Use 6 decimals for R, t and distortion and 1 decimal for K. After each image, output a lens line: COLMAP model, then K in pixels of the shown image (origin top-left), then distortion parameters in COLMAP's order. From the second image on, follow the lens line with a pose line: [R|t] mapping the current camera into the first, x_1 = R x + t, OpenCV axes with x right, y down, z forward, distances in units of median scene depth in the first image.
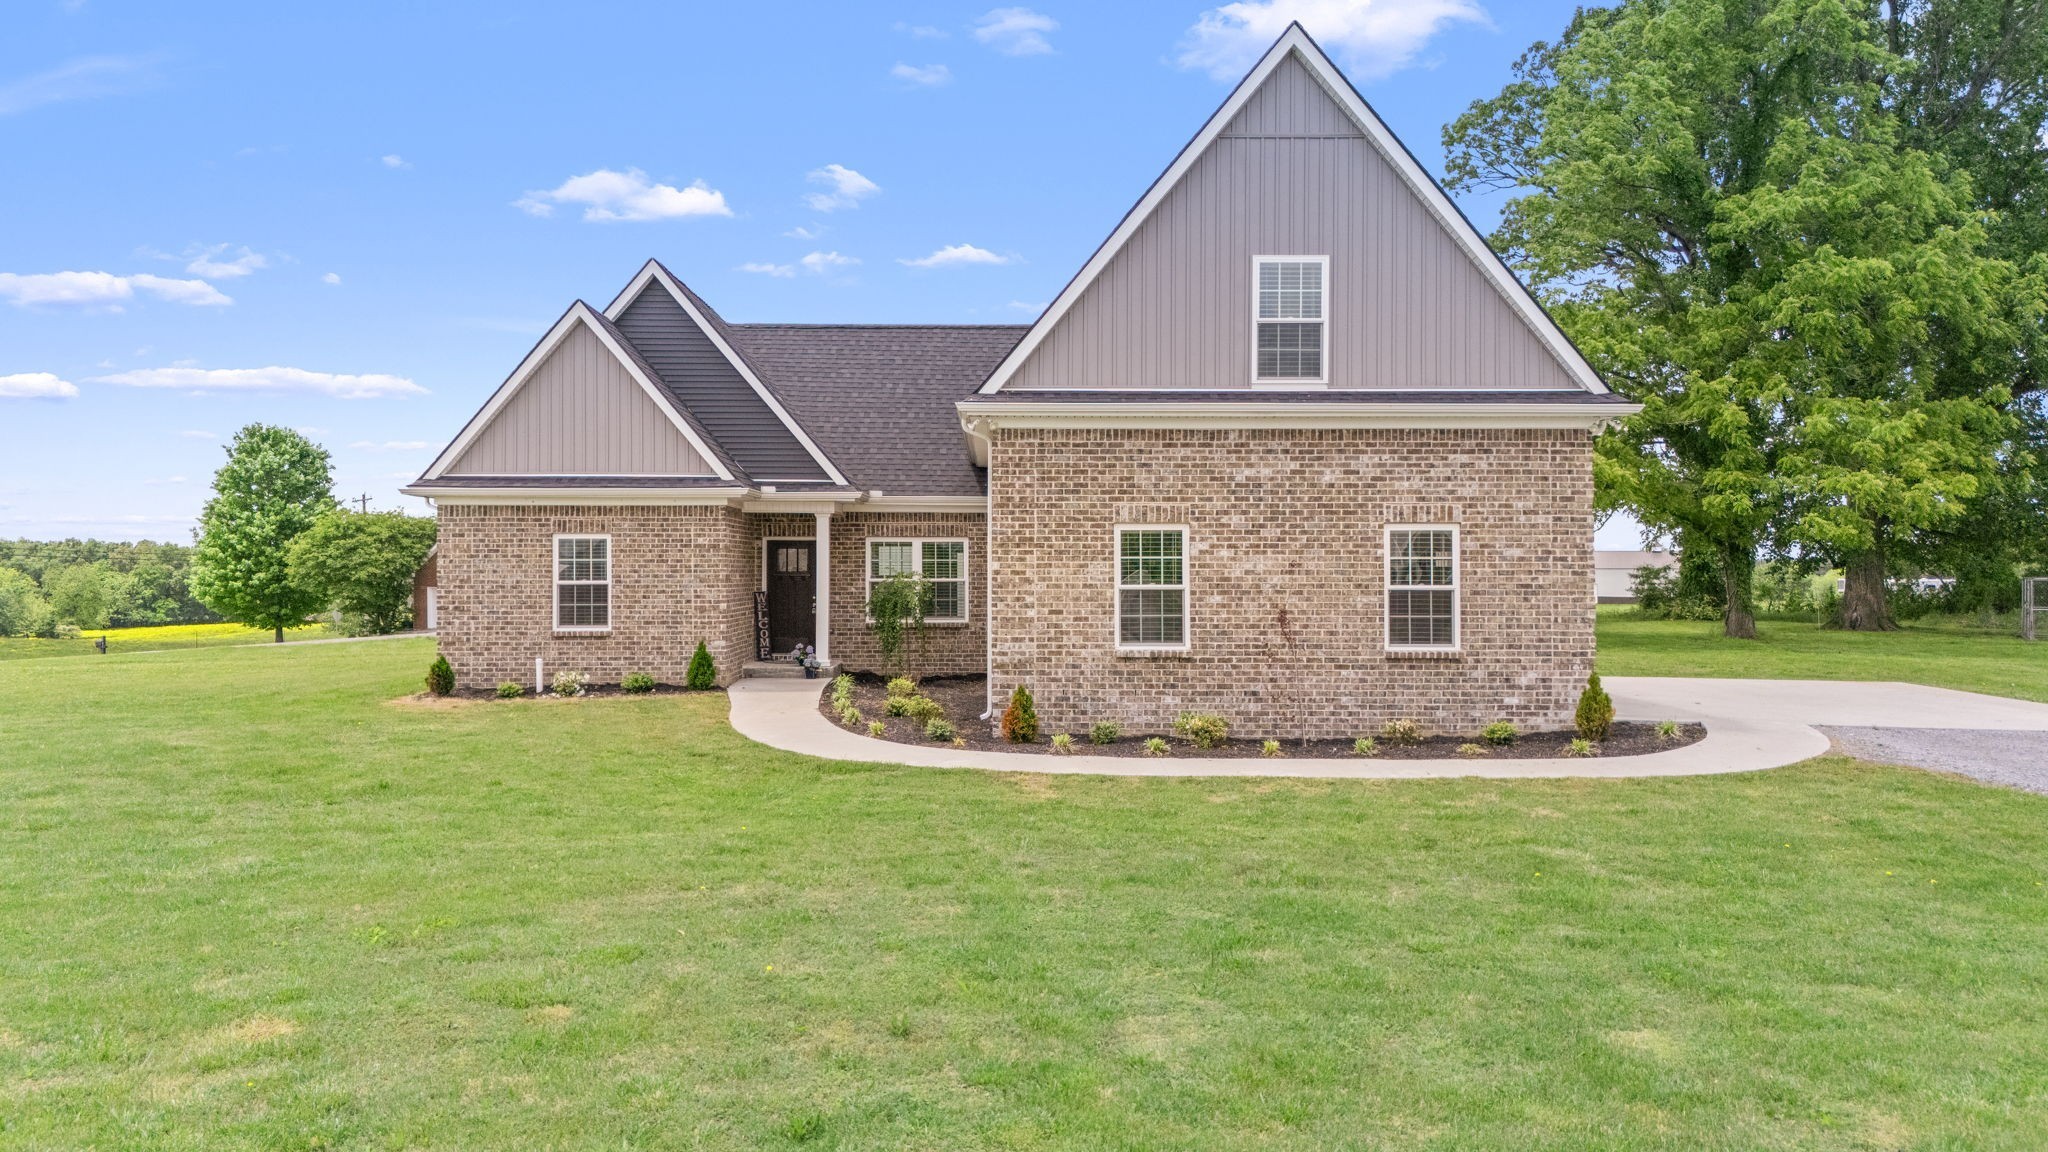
lens RADIAL K [[1538.7, 0, 1026.9], [0, 1538.7, 538.4], [0, 0, 1]] dist [0.070102, -0.056970]
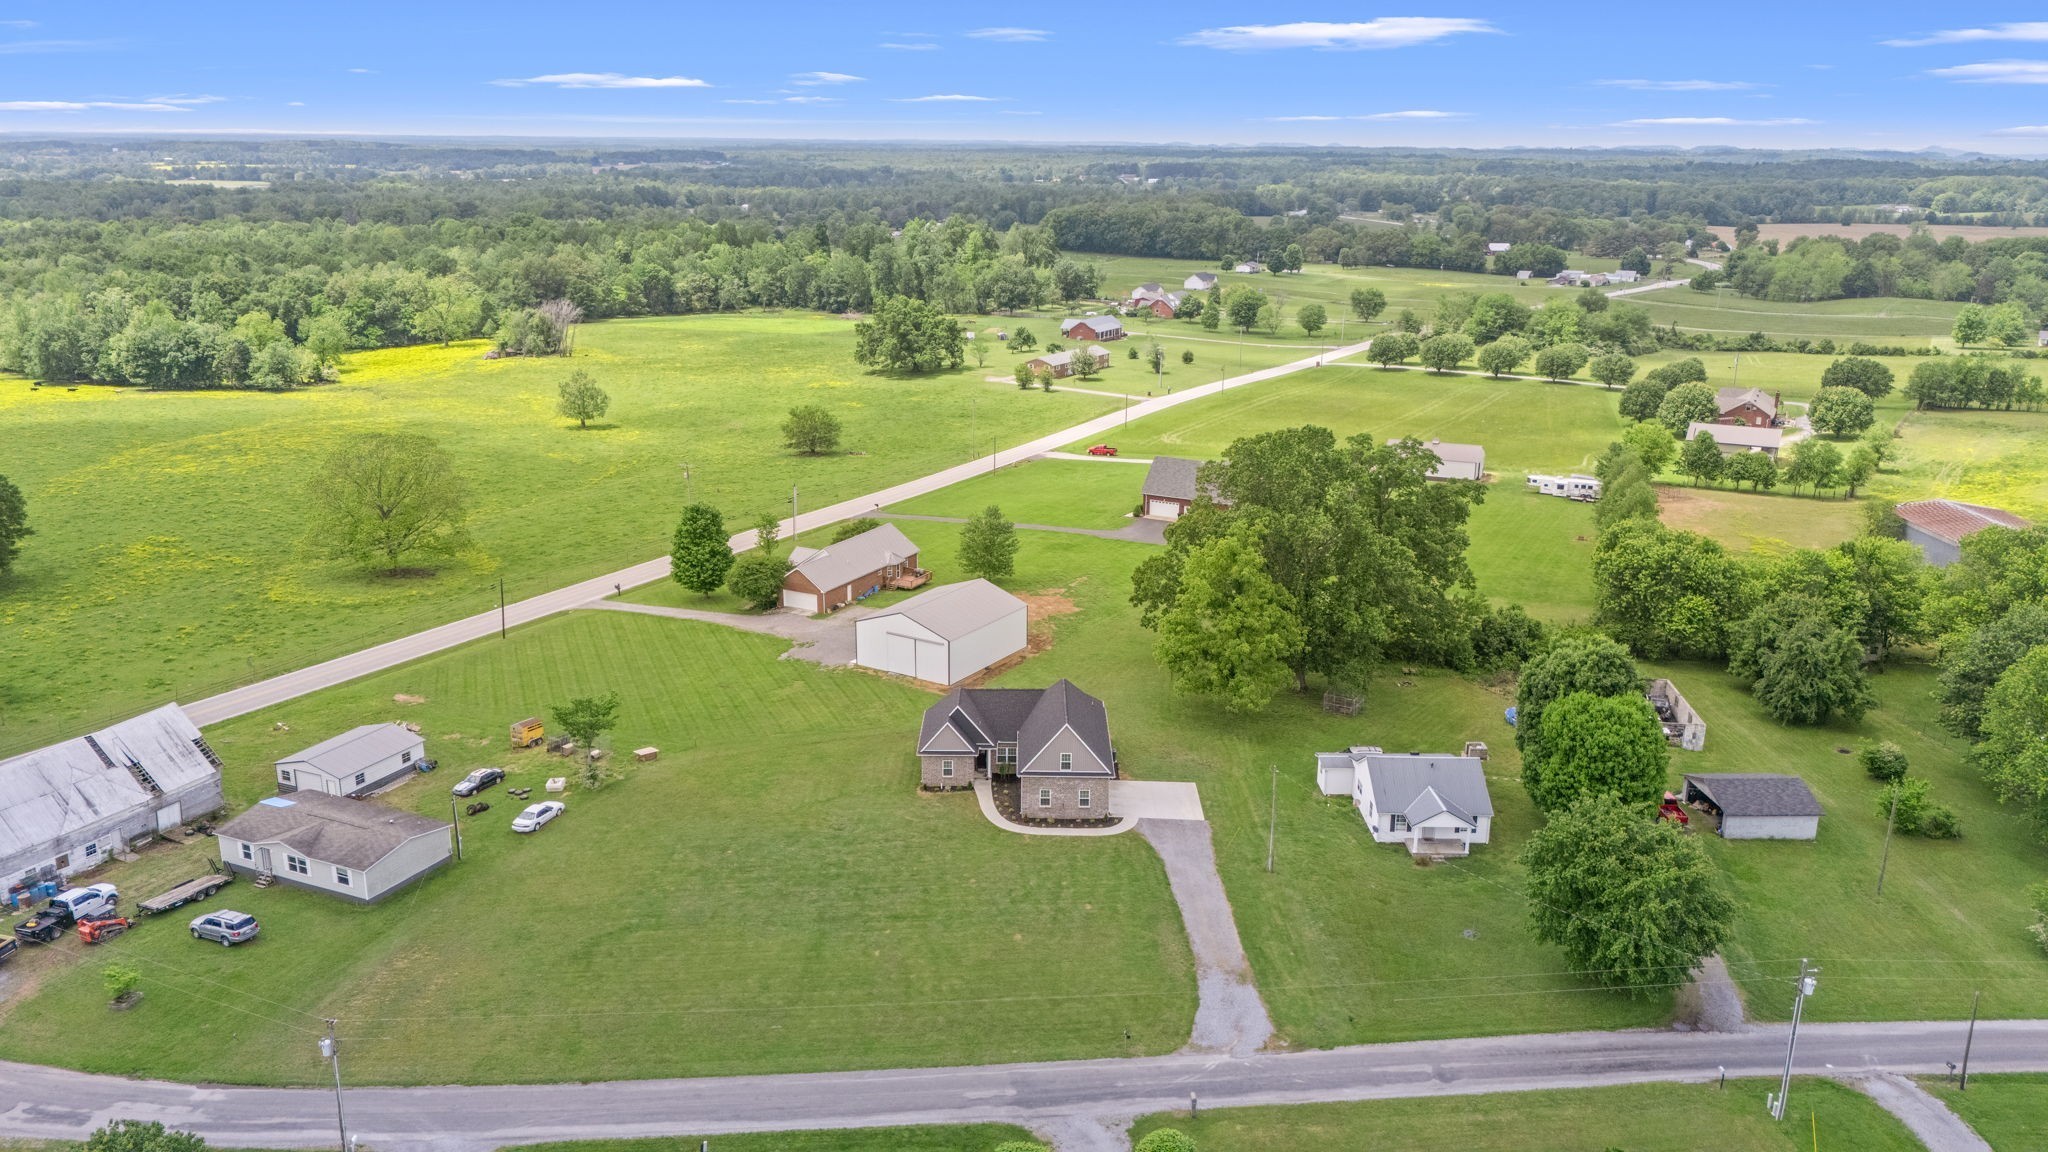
lens RADIAL K [[1538.7, 0, 1007.8], [0, 1538.7, 563.8], [0, 0, 1]] dist [0.070102, -0.056970]
pose [[0.999493, 0.004238, -0.031563, 0.096923], [0.005081, 0.957189, 0.289419, -2.267716], [0.031438, -0.289433, 0.956682, -4.045694]]
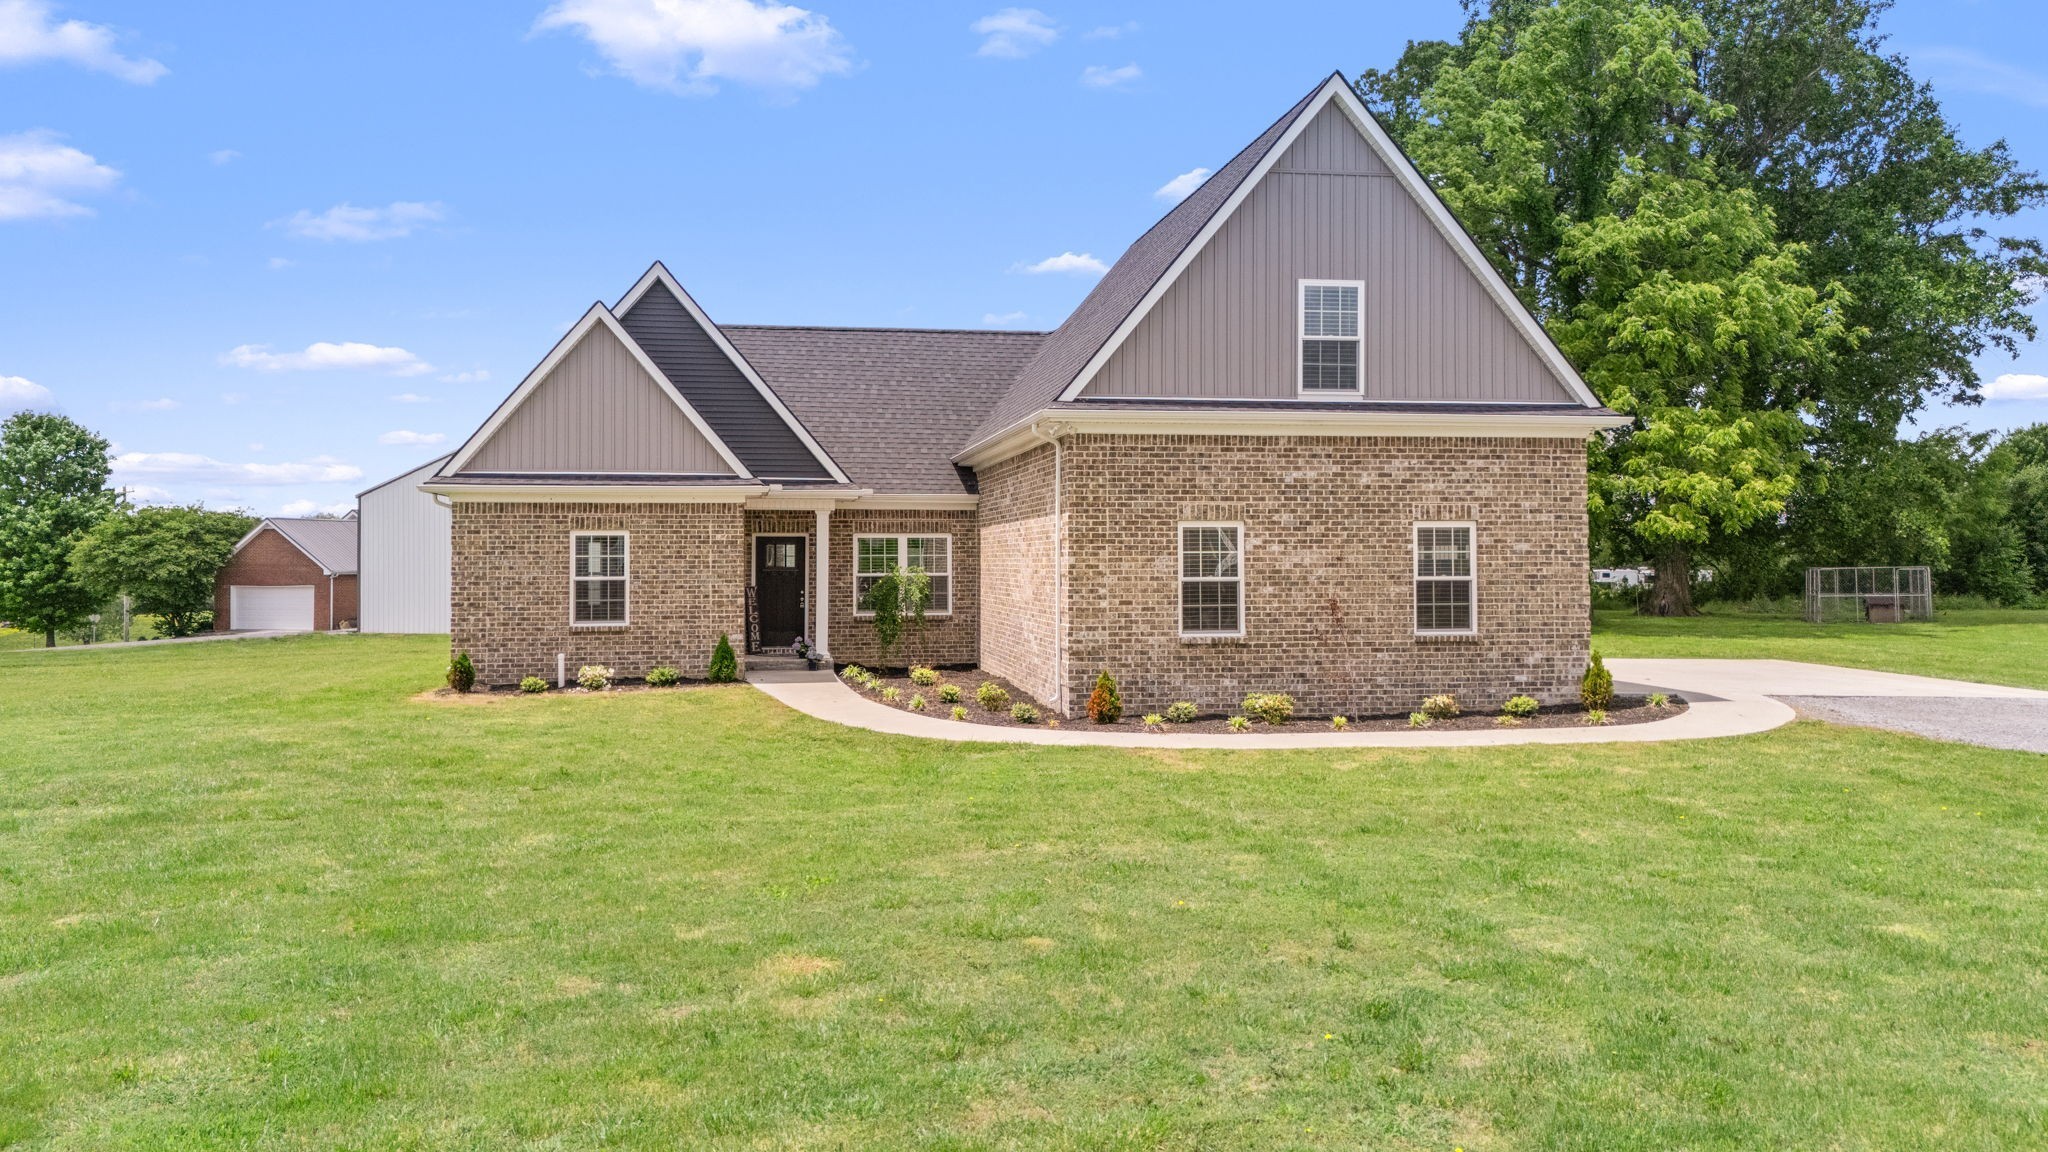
lens RADIAL K [[1538.7, 0, 1032.2], [0, 1538.7, 518.6], [0, 0, 1]] dist [0.070102, -0.056970]
pose [[0.988403, 0.000205, 0.151853, -0.161252], [0.001166, 0.999959, -0.008941, -0.001415], [-0.151849, 0.009014, 0.988363, -0.047597]]
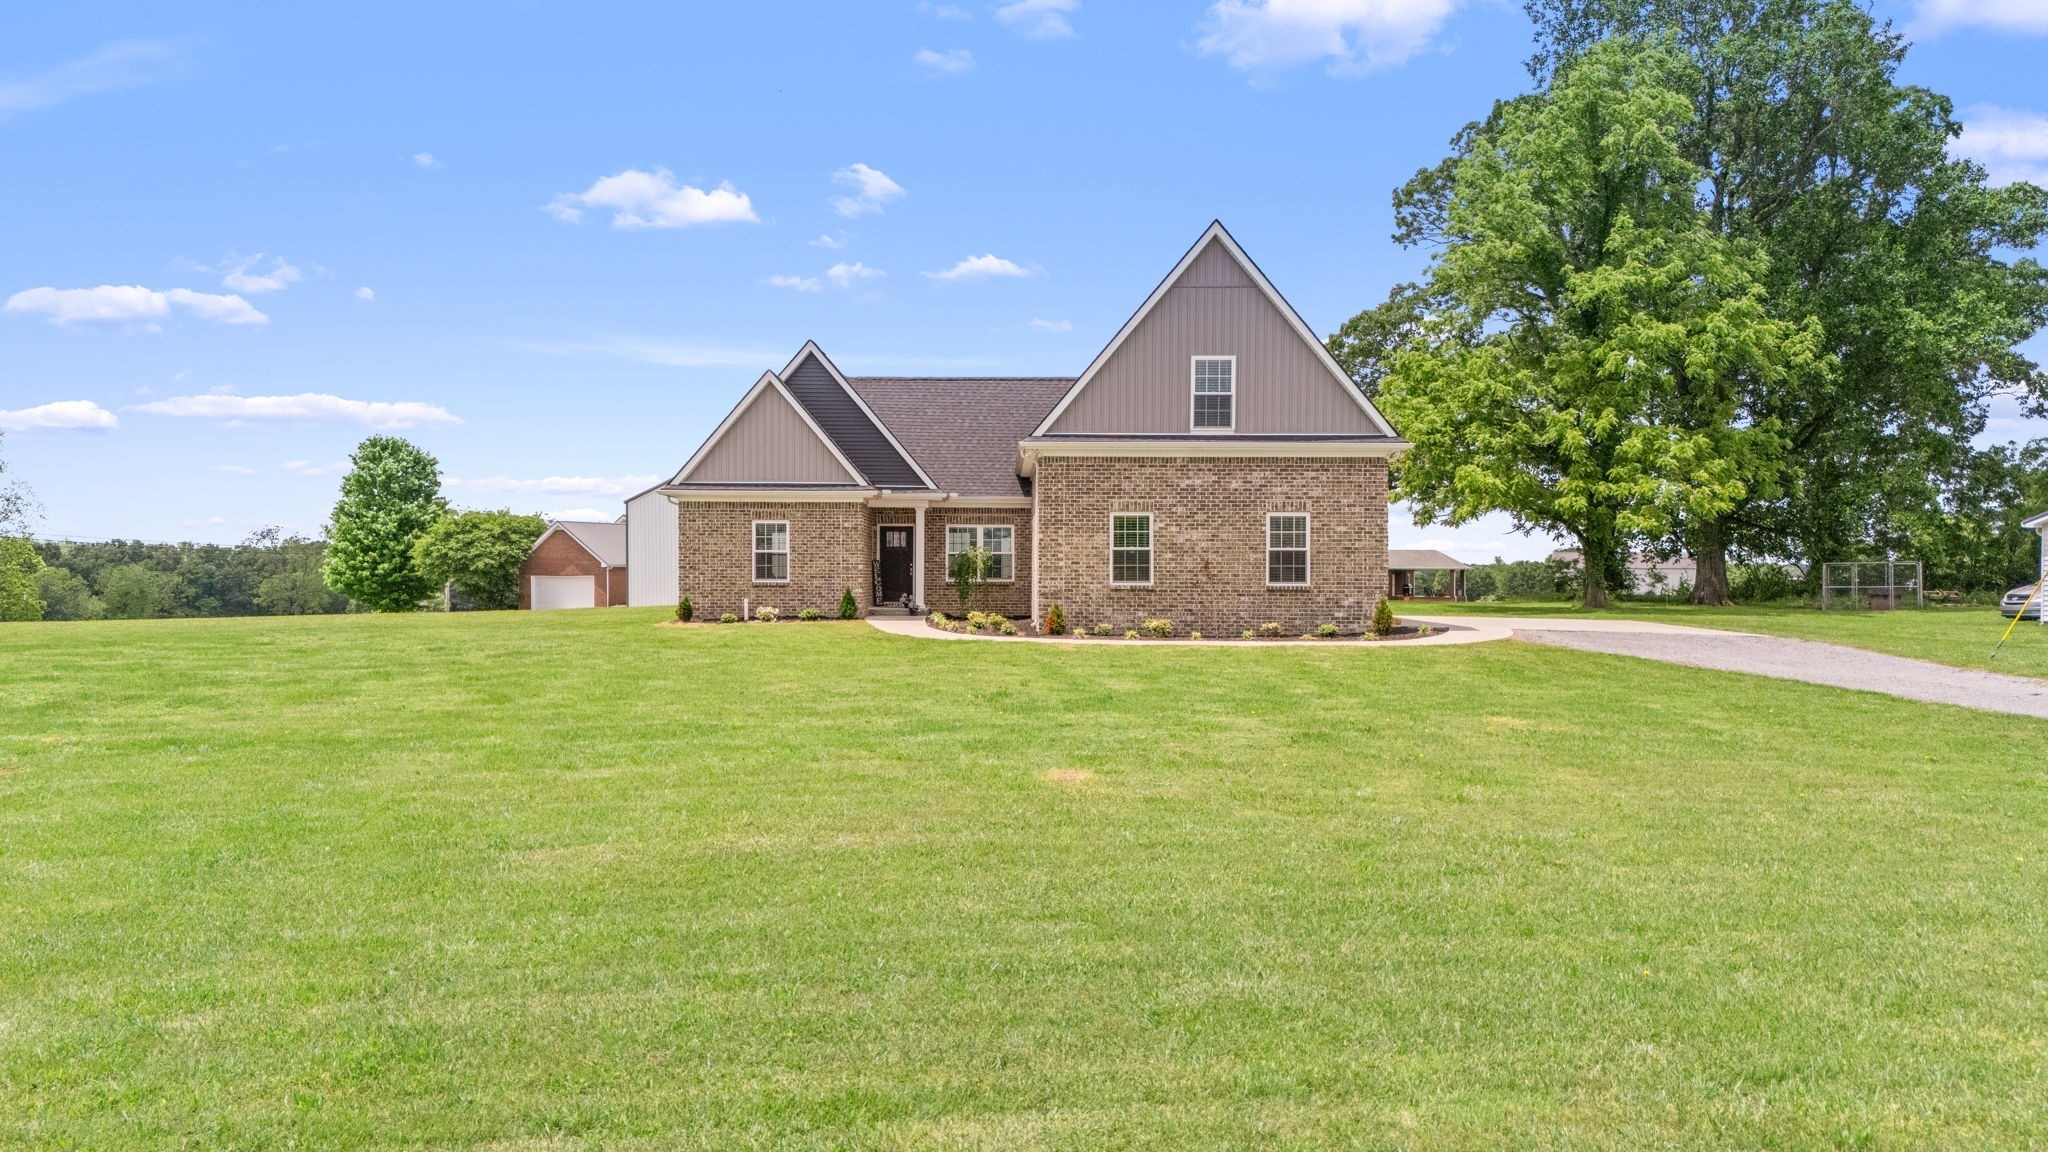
lens RADIAL K [[1538.7, 0, 1022.0], [0, 1538.7, 585.9], [0, 0, 1]] dist [0.070102, -0.056970]
pose [[0.999965, 0.002770, -0.007932, -0.021252], [-0.002554, 0.999628, 0.027161, 0.020531], [0.008005, -0.027140, 0.999600, -0.555495]]
